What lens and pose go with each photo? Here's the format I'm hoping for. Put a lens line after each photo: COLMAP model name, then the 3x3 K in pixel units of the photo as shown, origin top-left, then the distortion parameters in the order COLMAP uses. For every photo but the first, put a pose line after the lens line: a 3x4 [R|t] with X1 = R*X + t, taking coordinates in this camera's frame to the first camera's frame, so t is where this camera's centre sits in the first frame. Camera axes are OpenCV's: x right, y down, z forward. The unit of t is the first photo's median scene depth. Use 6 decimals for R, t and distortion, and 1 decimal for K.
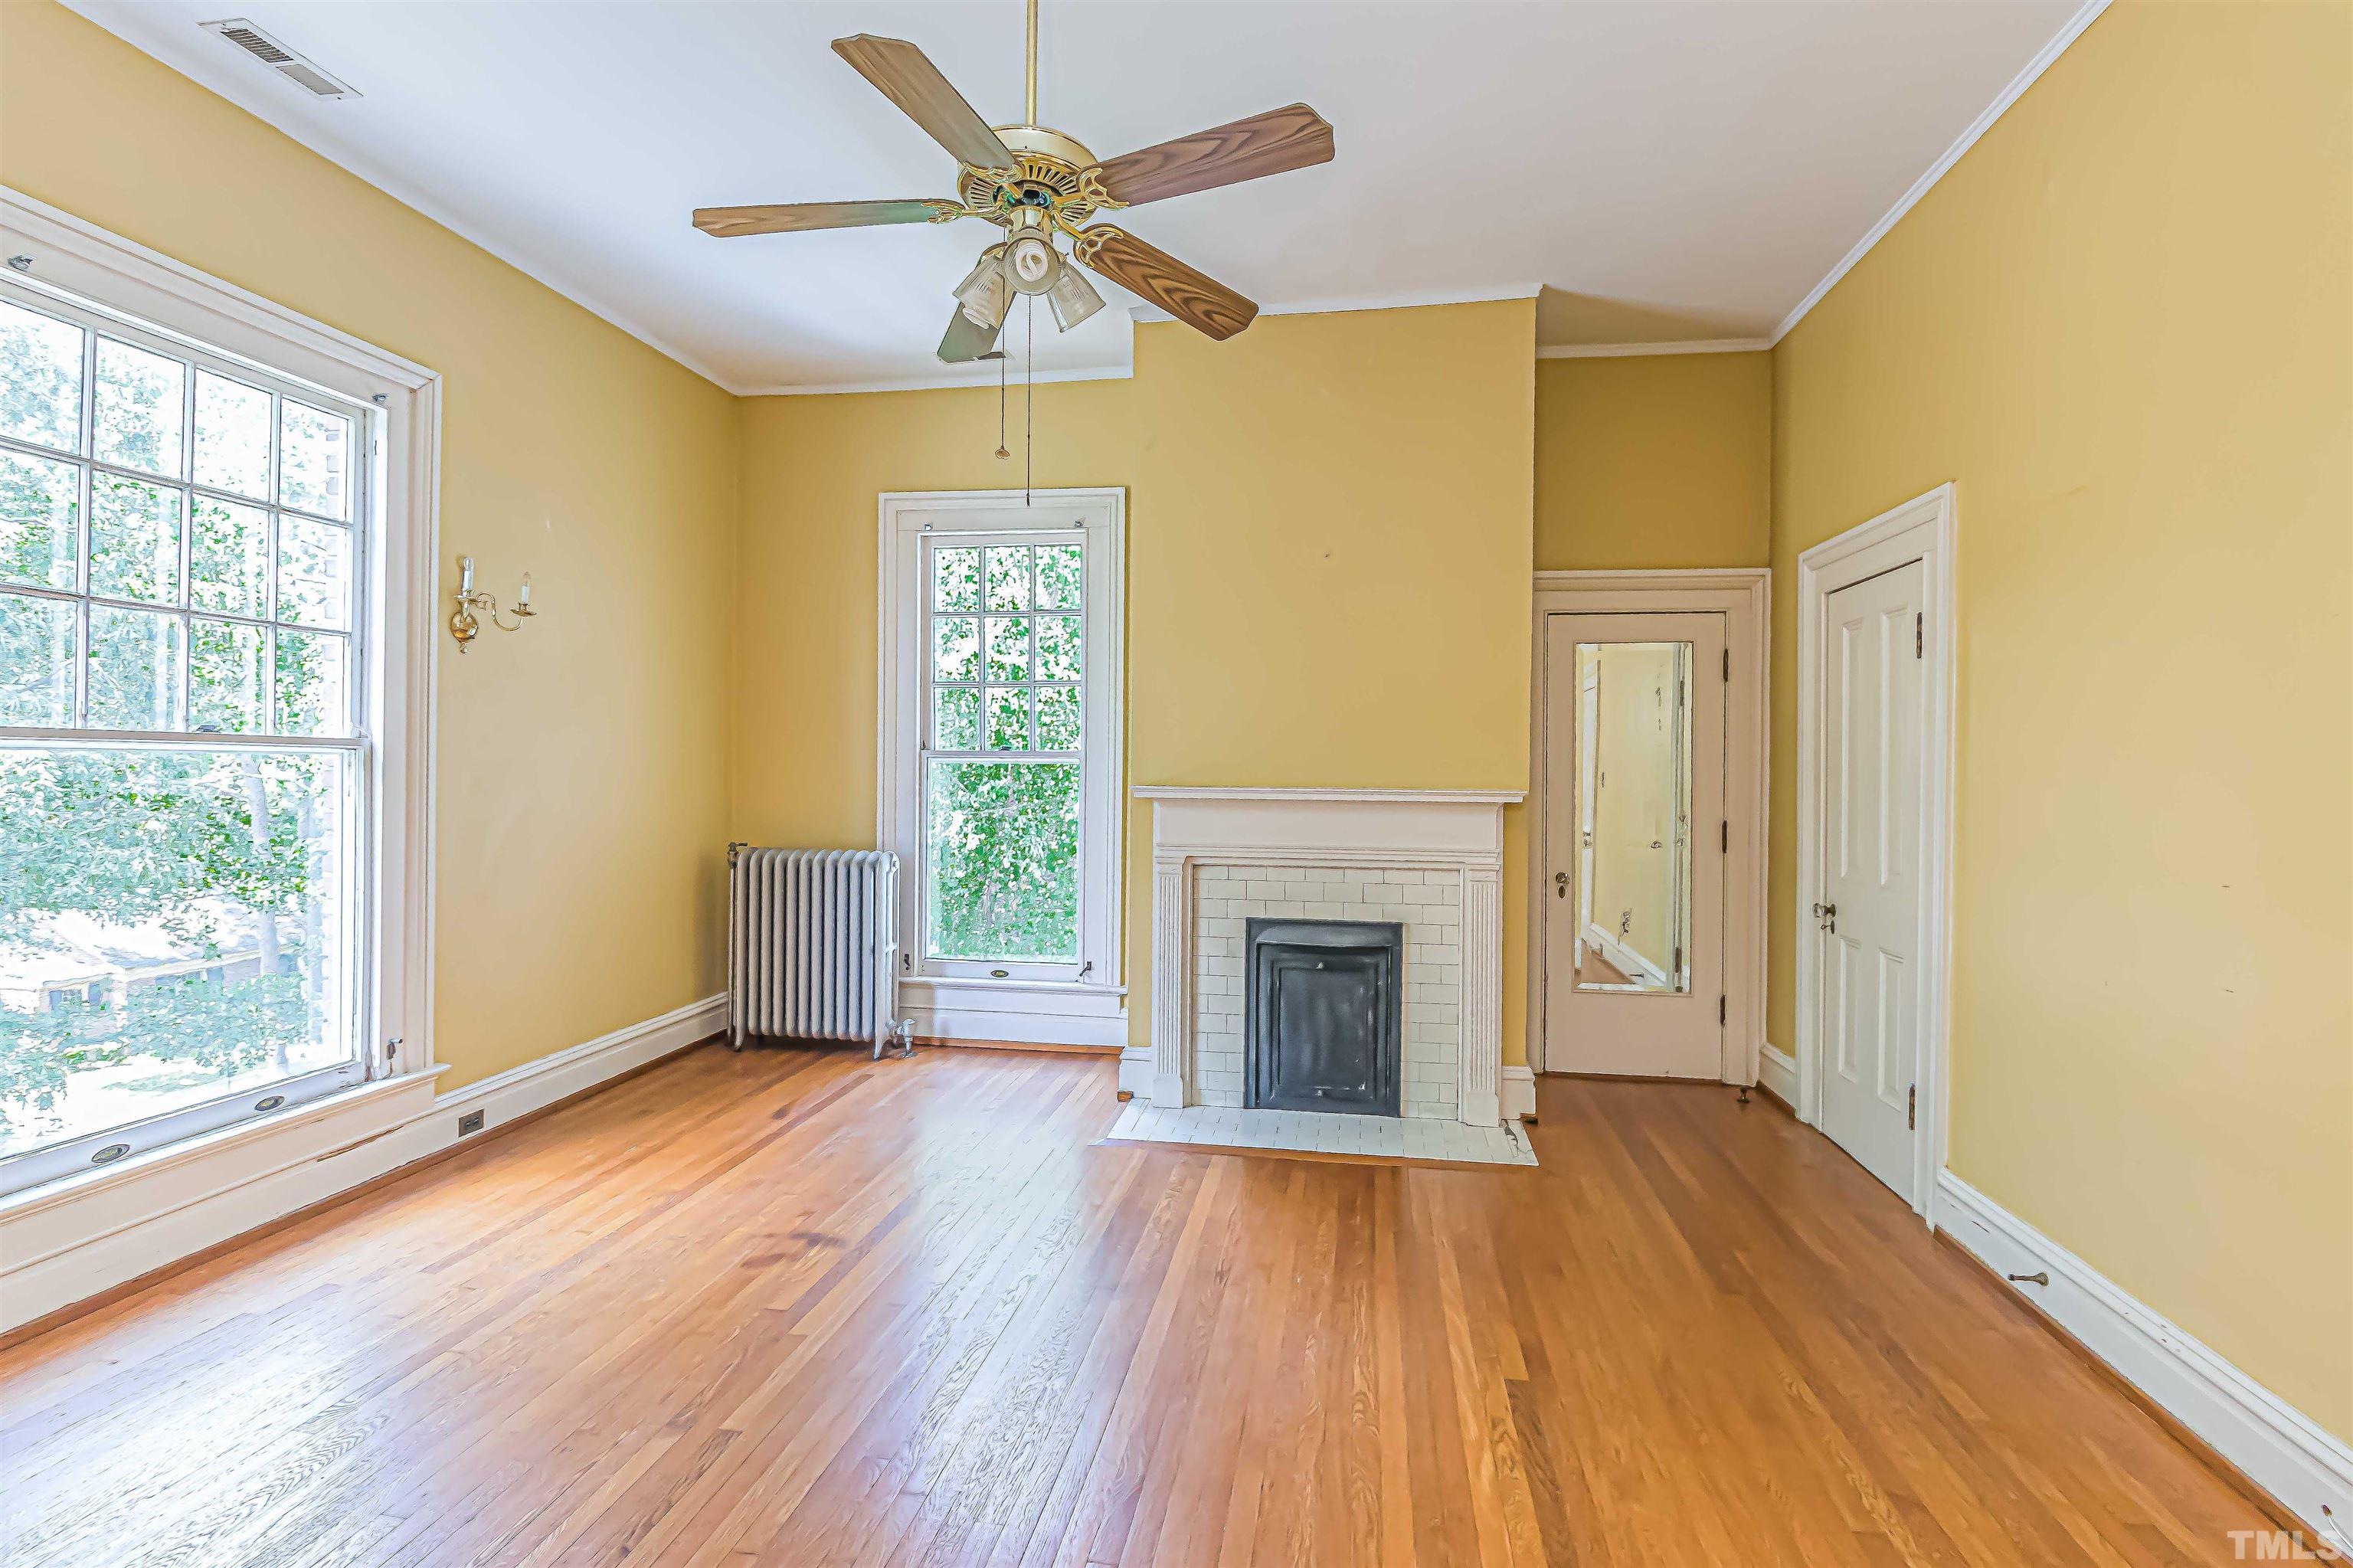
lens RADIAL K [[1129.1, 0, 1154.4], [0, 1129.1, 769.7], [0, 0, 1]] dist [-0.018243, -0.006195]
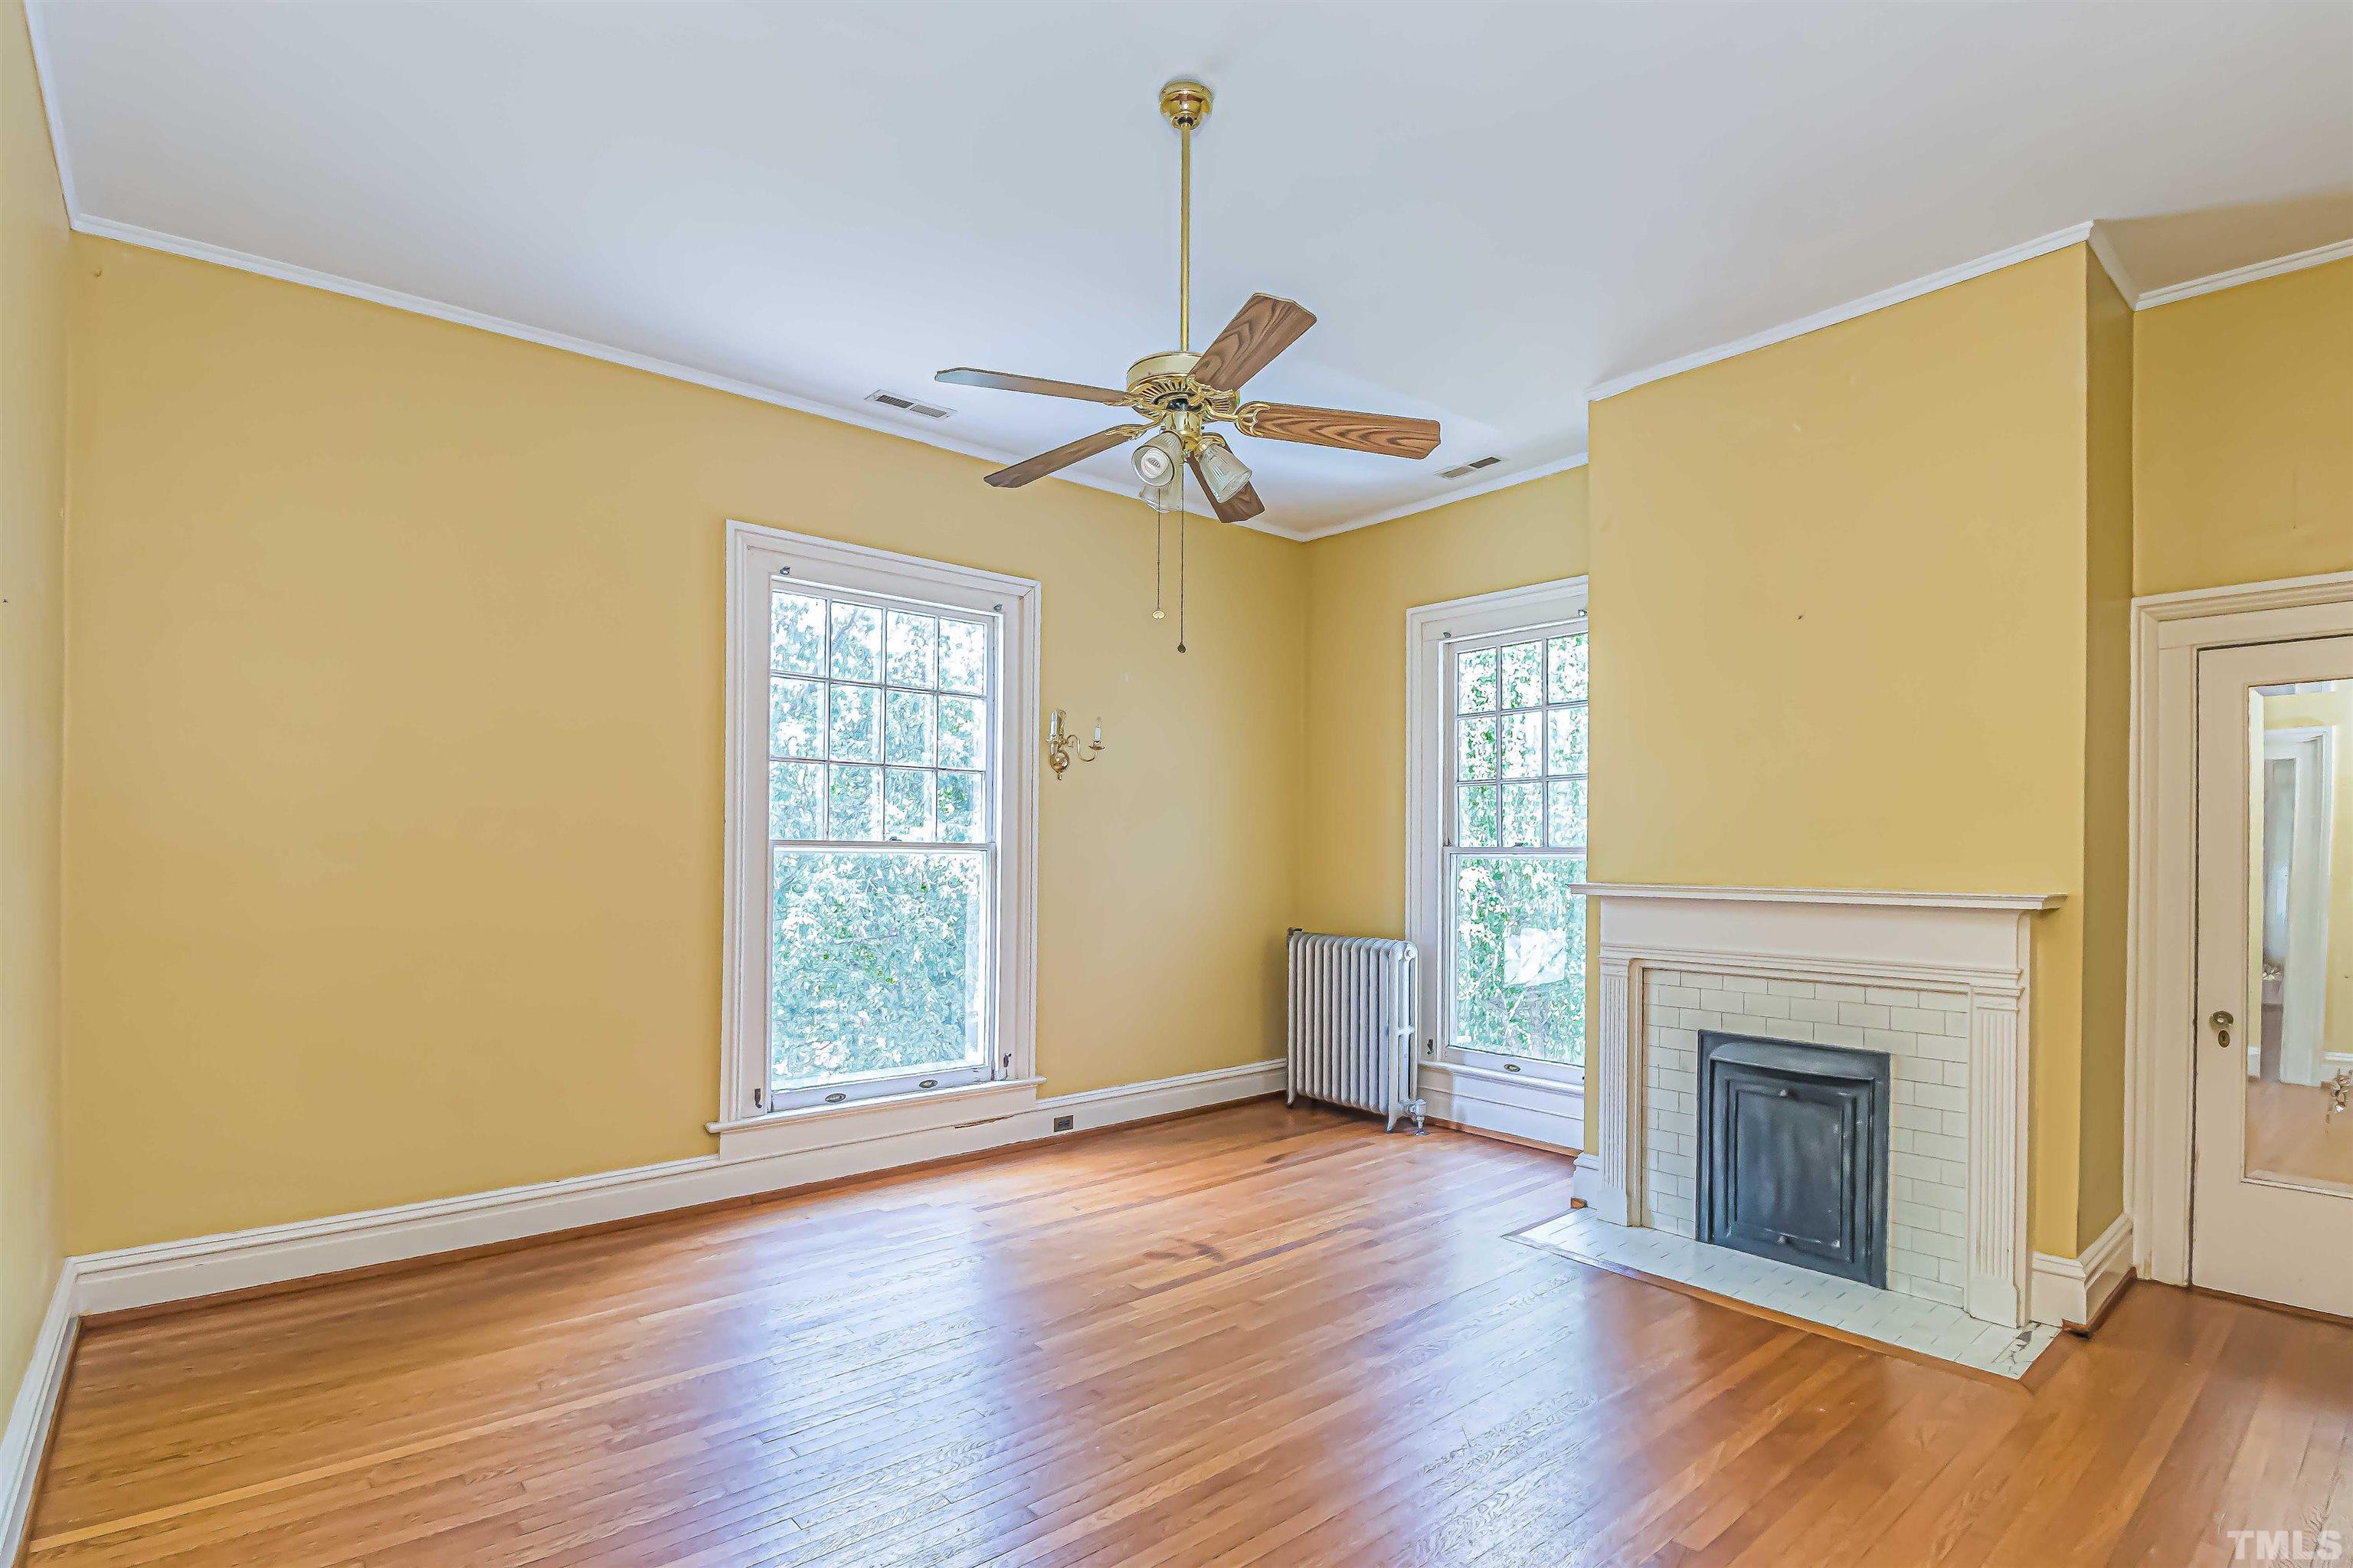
lens RADIAL K [[1129.1, 0, 1139.0], [0, 1129.1, 857.6], [0, 0, 1]] dist [-0.018243, -0.006195]
pose [[0.745970, -0.003531, -0.665970, 0.358002], [-0.002053, 0.999969, -0.007601, 0.001023], [0.665976, 0.007038, 0.745940, 0.029141]]
